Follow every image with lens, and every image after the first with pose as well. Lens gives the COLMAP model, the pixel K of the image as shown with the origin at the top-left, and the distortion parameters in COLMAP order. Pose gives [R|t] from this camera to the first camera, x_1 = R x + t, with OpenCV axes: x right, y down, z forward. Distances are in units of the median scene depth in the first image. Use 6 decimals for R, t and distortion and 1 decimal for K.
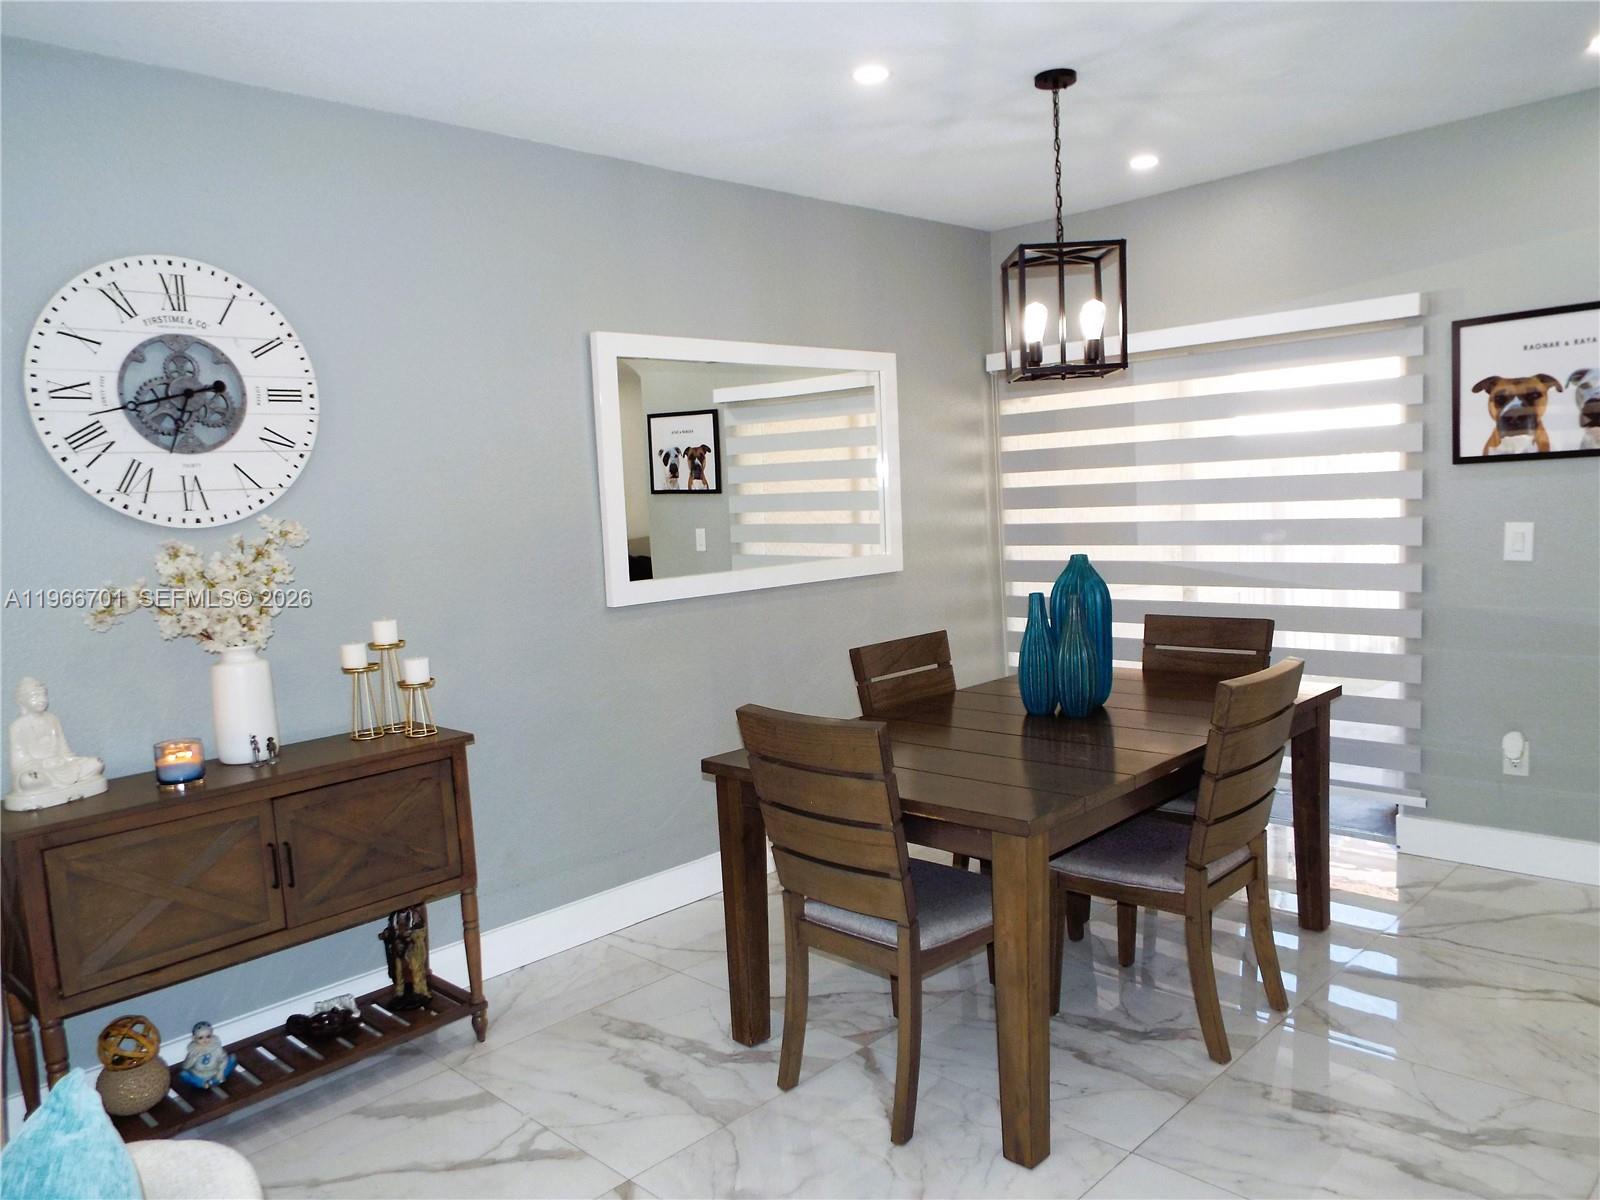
lens RADIAL K [[1202.5, 0, 801.9], [0, 1202.5, 601.9], [0, 0, 1]] dist [-0.004297, 0.025202]
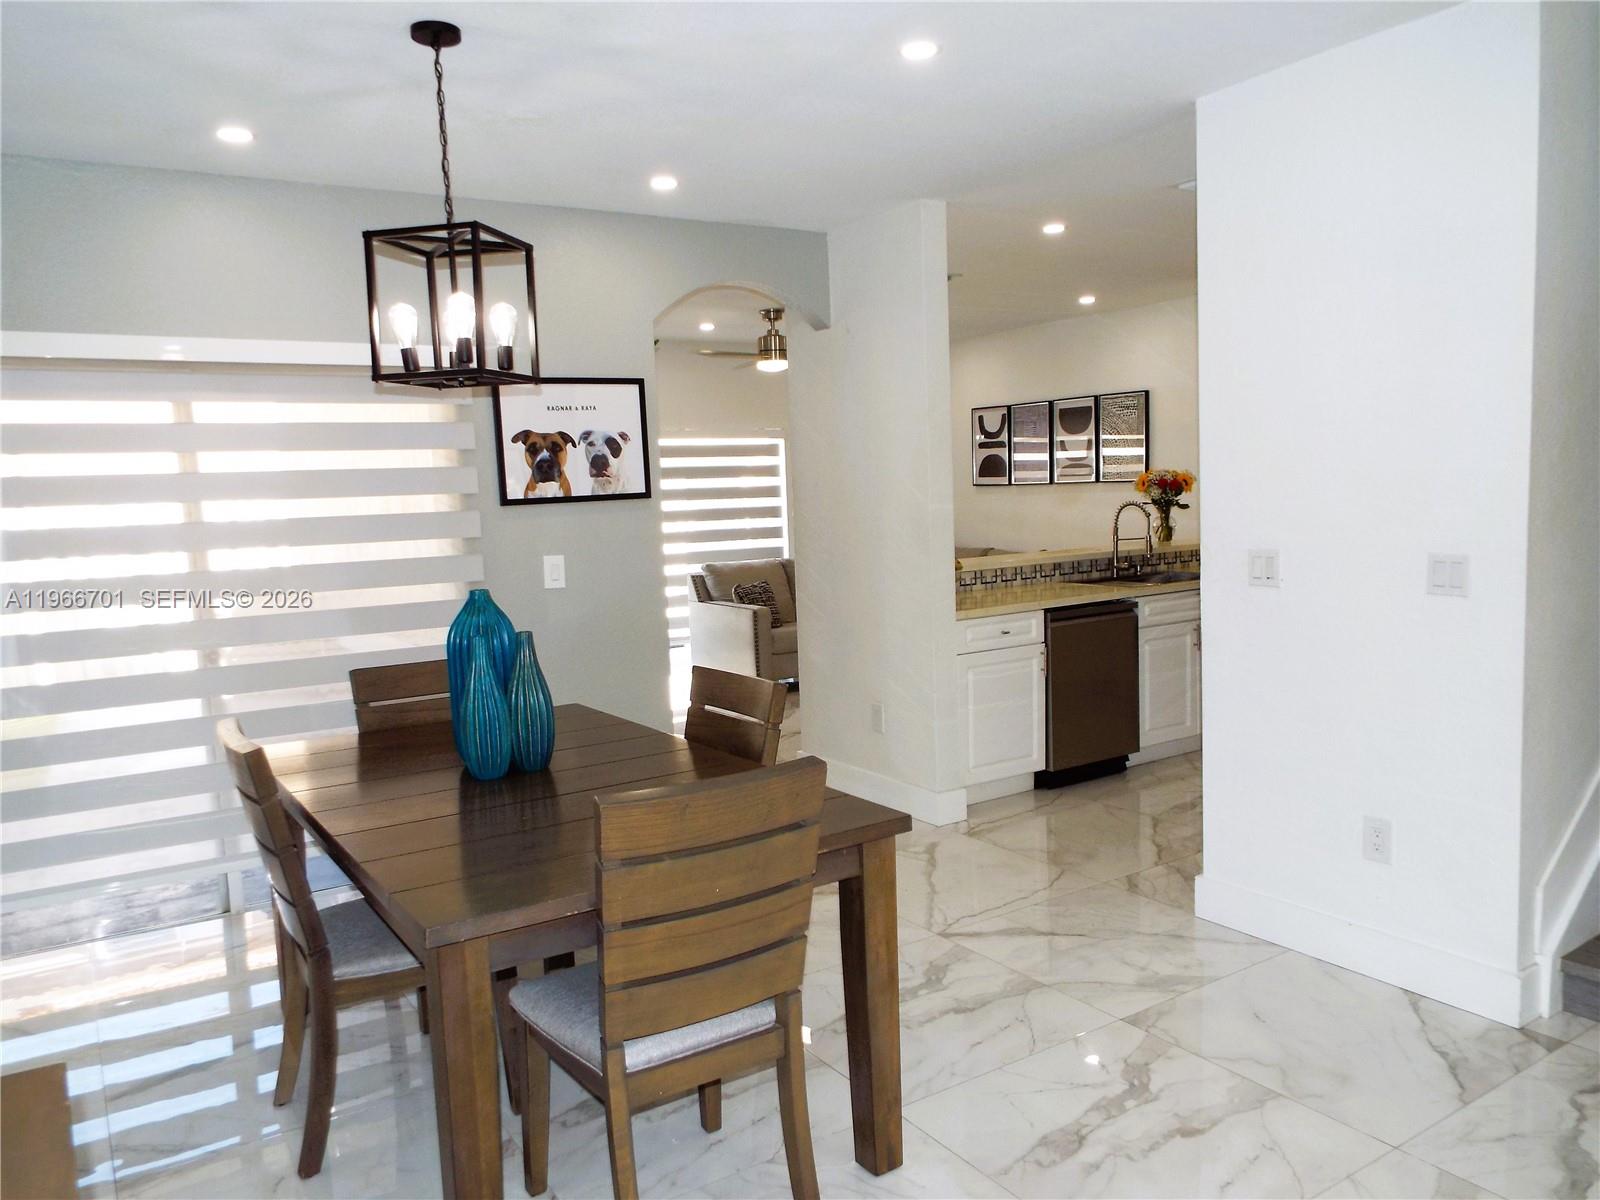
lens RADIAL K [[1202.5, 0, 800.3], [0, 1202.5, 608.4], [0, 0, 1]] dist [-0.004297, 0.025202]
pose [[0.202457, -0.055699, 0.977706, -0.567458], [0.119836, 0.992287, 0.031715, -0.025956], [-0.971931, 0.110744, 0.207570, 0.589569]]
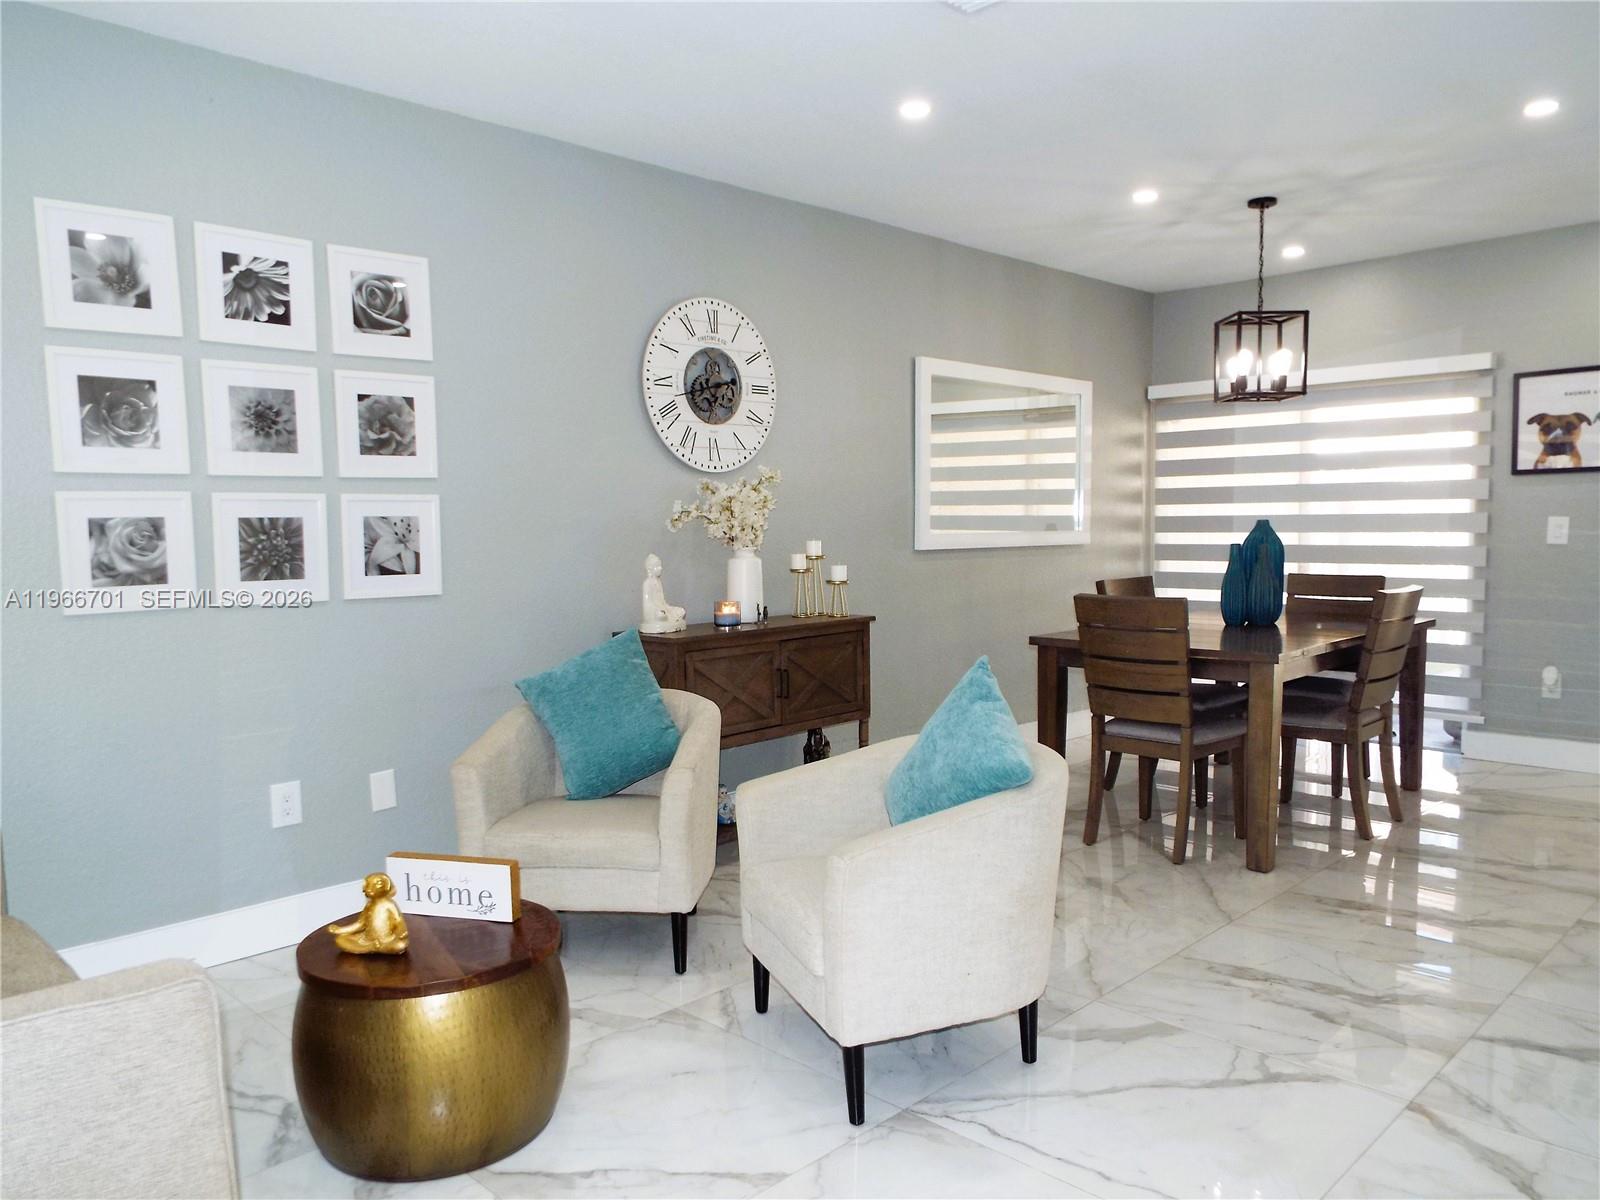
lens RADIAL K [[1202.5, 0, 805.2], [0, 1202.5, 601.6], [0, 0, 1]] dist [-0.004297, 0.025202]
pose [[0.999201, 0.039964, 0.001097, -0.319612], [-0.039920, 0.998841, -0.026878, 0.119382], [-0.002170, 0.026812, 0.999638, -0.458349]]
